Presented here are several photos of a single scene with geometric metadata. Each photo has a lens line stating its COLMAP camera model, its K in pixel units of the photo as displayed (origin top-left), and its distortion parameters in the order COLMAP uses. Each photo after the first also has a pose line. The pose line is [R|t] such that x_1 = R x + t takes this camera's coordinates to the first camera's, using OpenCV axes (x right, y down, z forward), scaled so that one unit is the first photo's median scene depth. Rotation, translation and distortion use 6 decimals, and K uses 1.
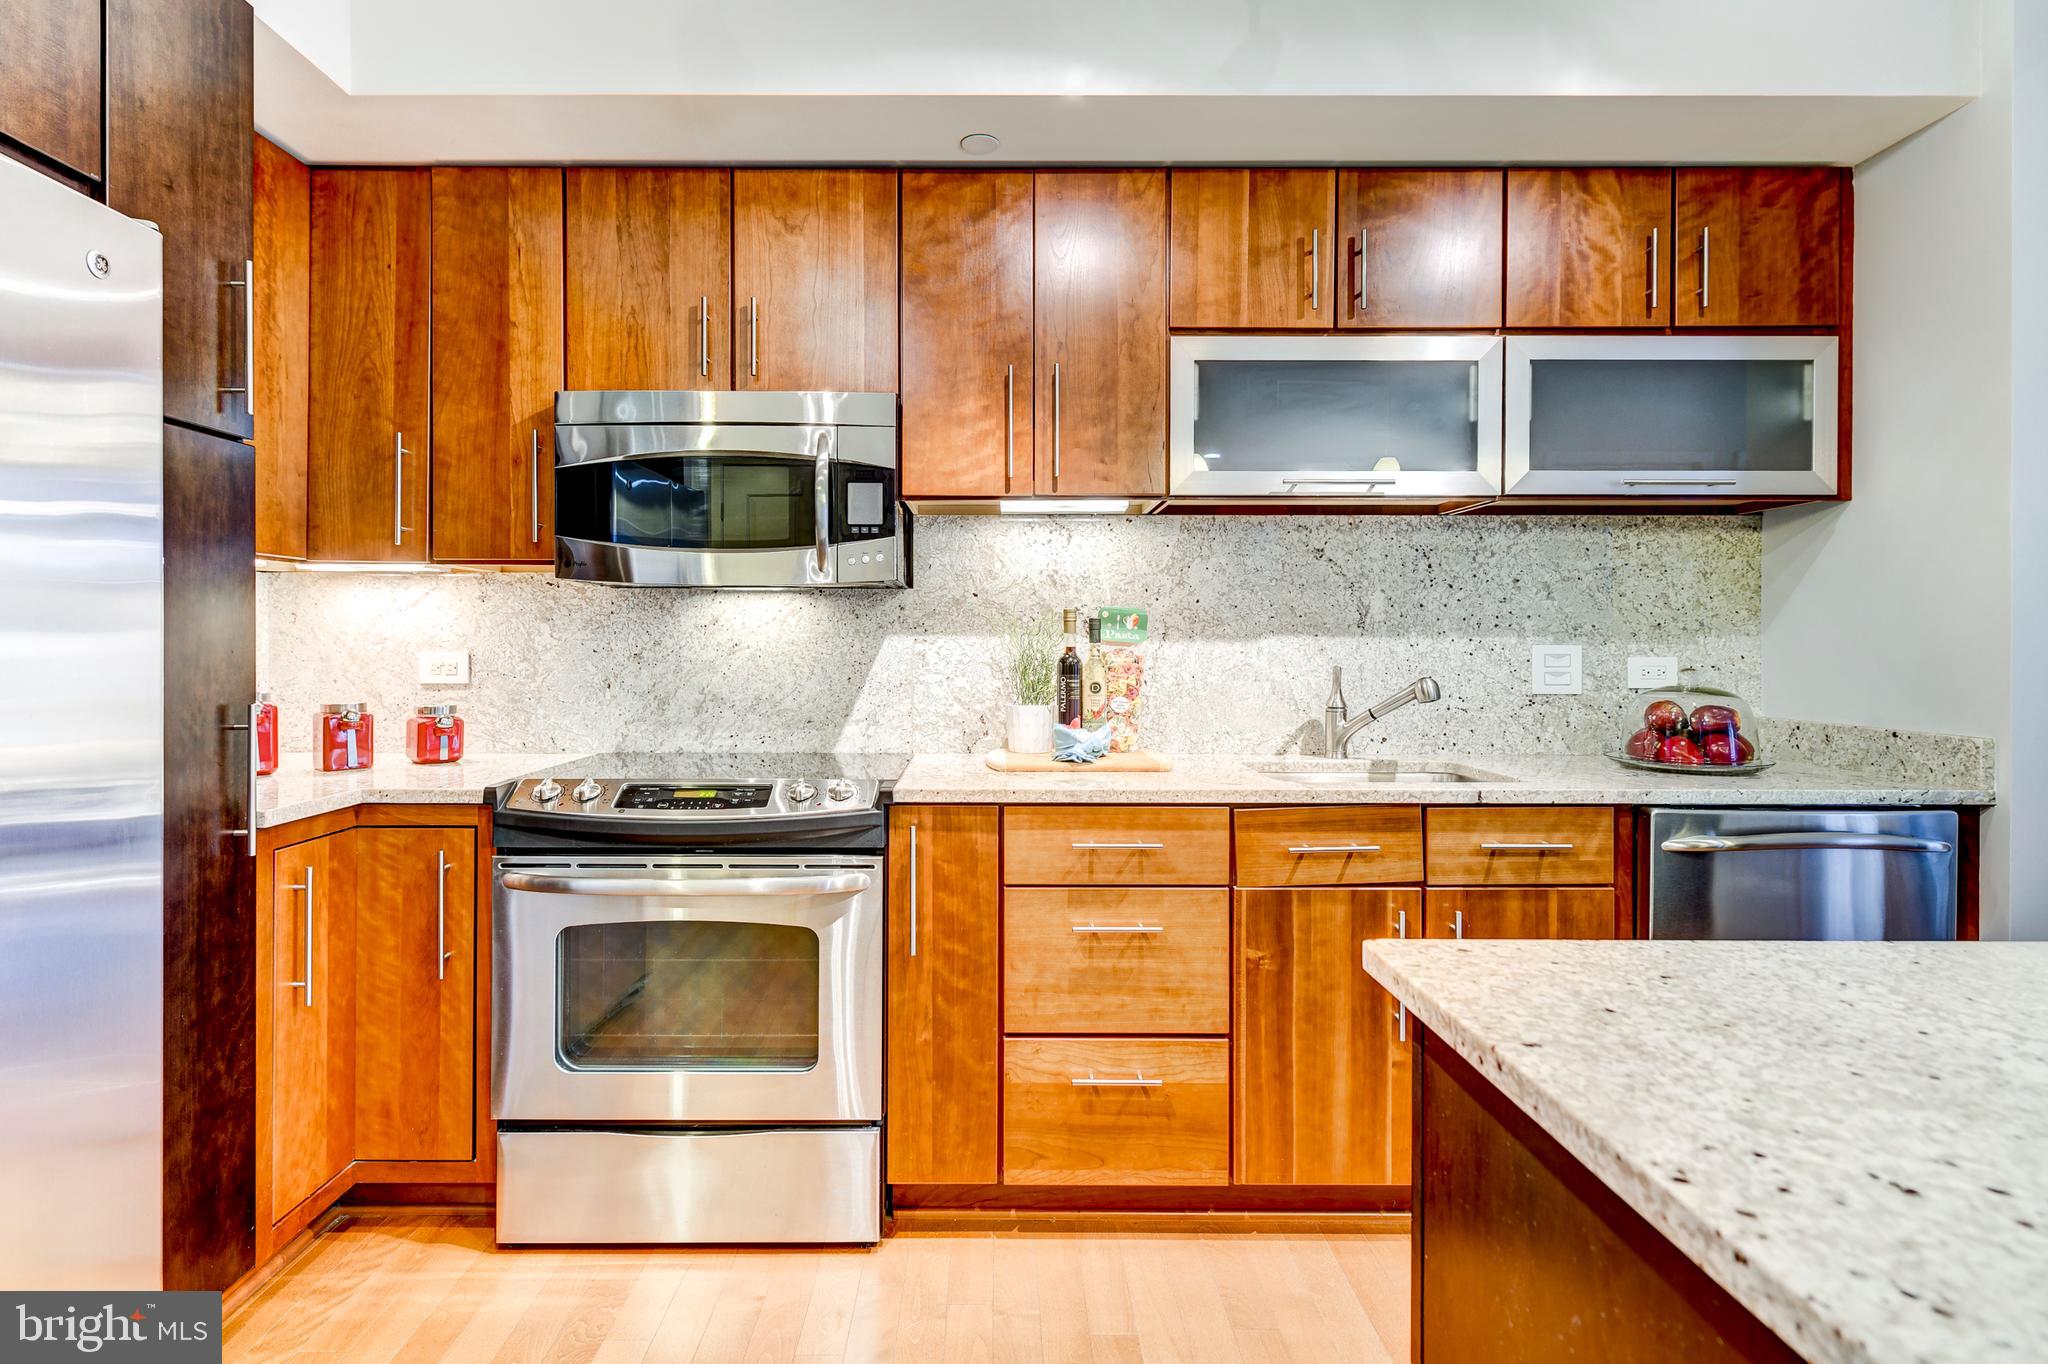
lens RADIAL K [[1037.0, 0, 992.7], [0, 1037.0, 643.8], [0, 0, 1]] dist [0.003427, 0.000336]
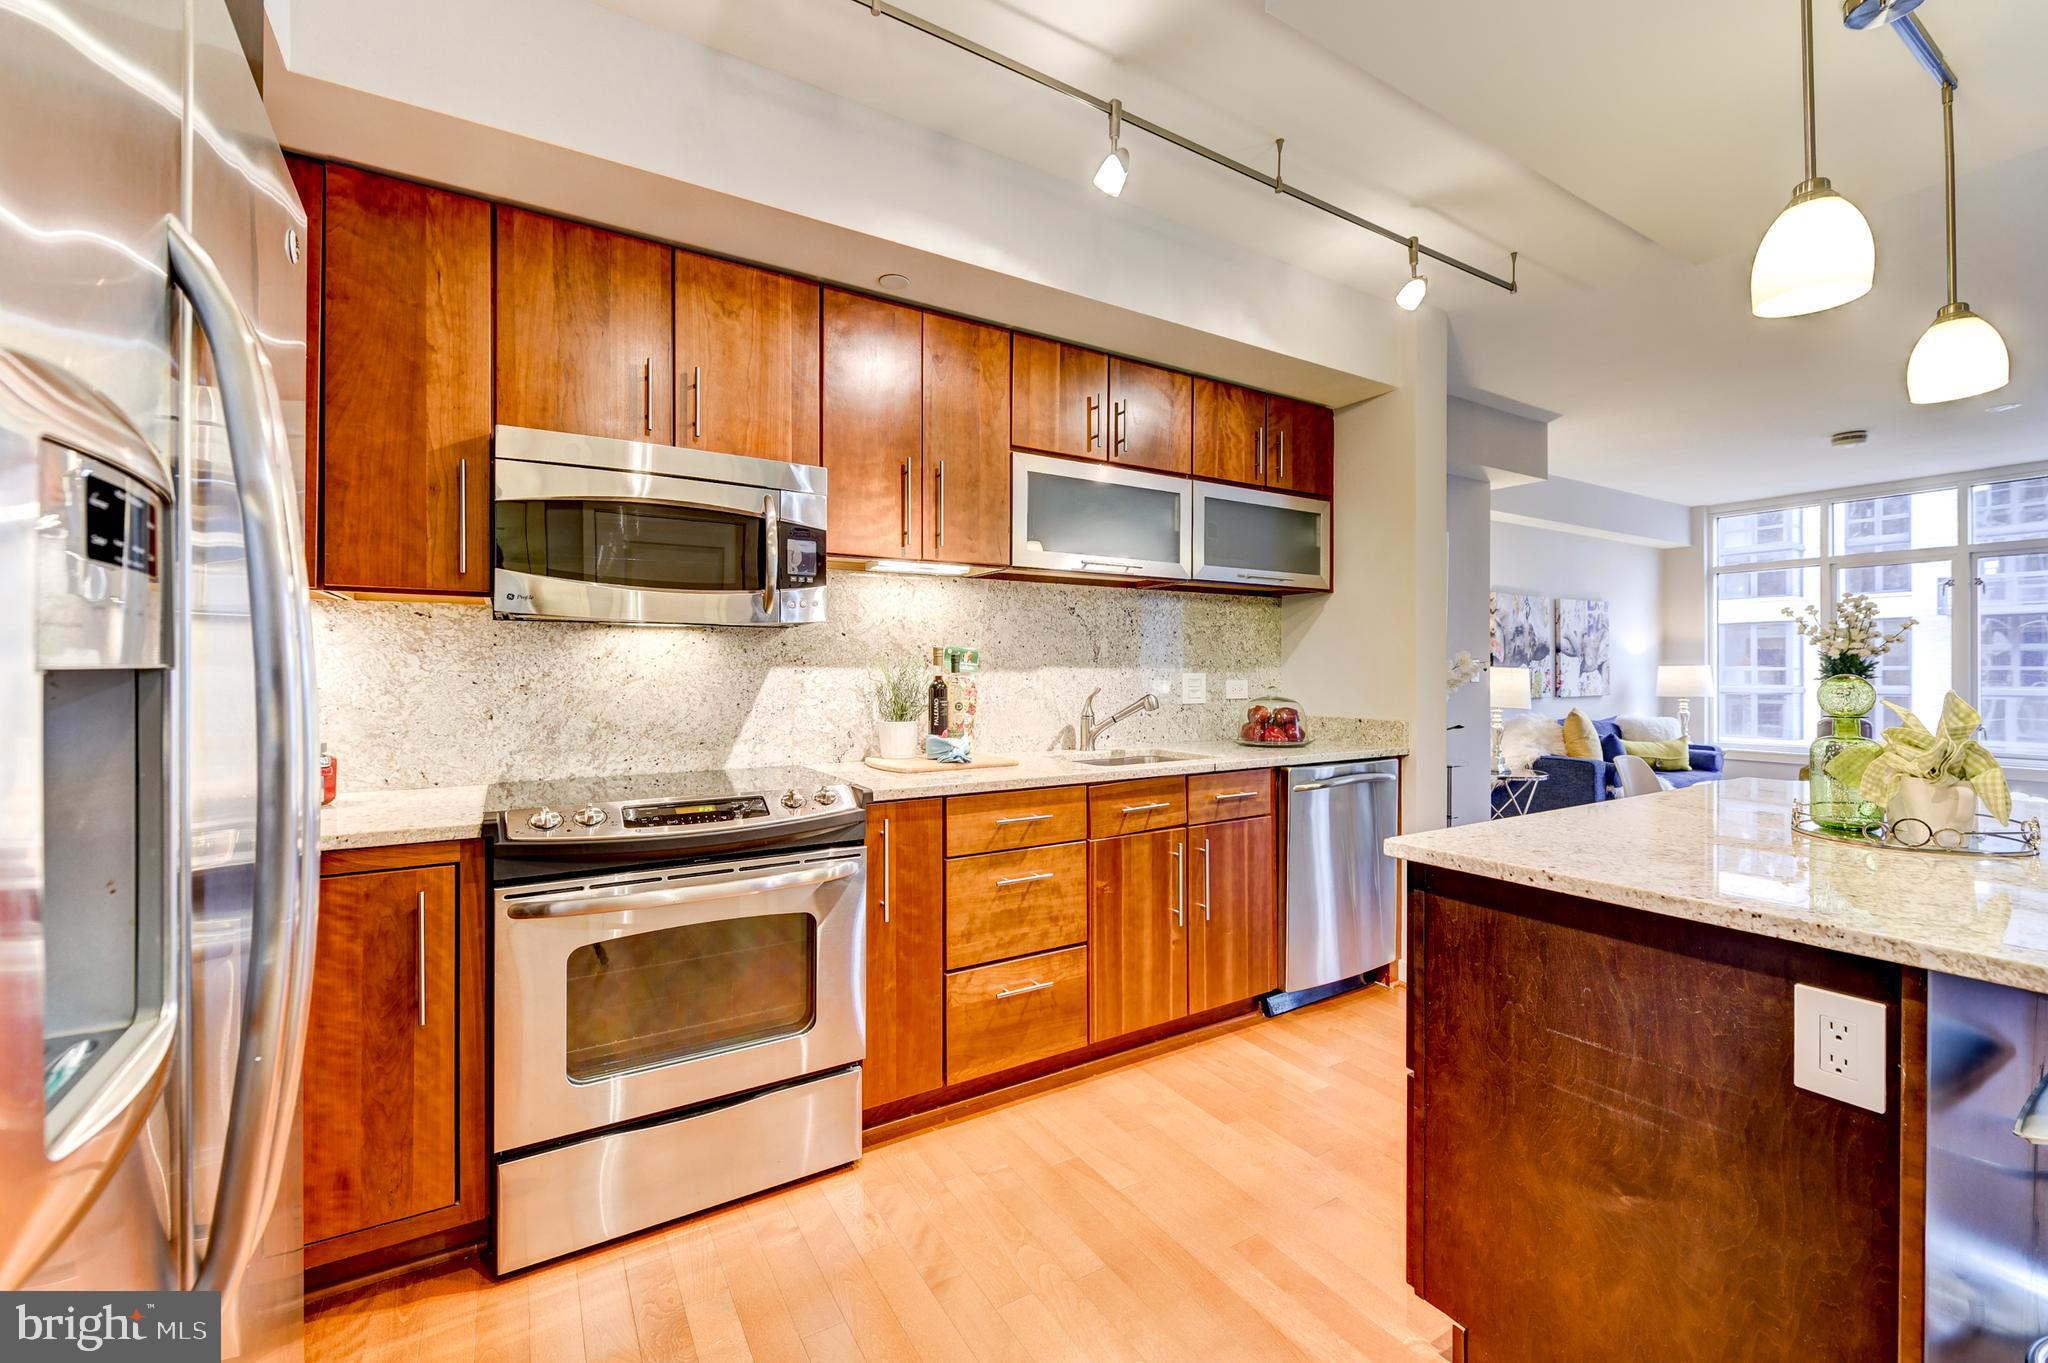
lens RADIAL K [[830.6, 0, 1026.9], [0, 830.6, 670.4], [0, 0, 1]] dist [0.001008, -0.002548]
pose [[0.852069, -0.001976, 0.523426, -0.394631], [0.003624, 0.999991, -0.002123, -0.001333], [-0.523417, 0.003706, 0.852068, 0.044722]]
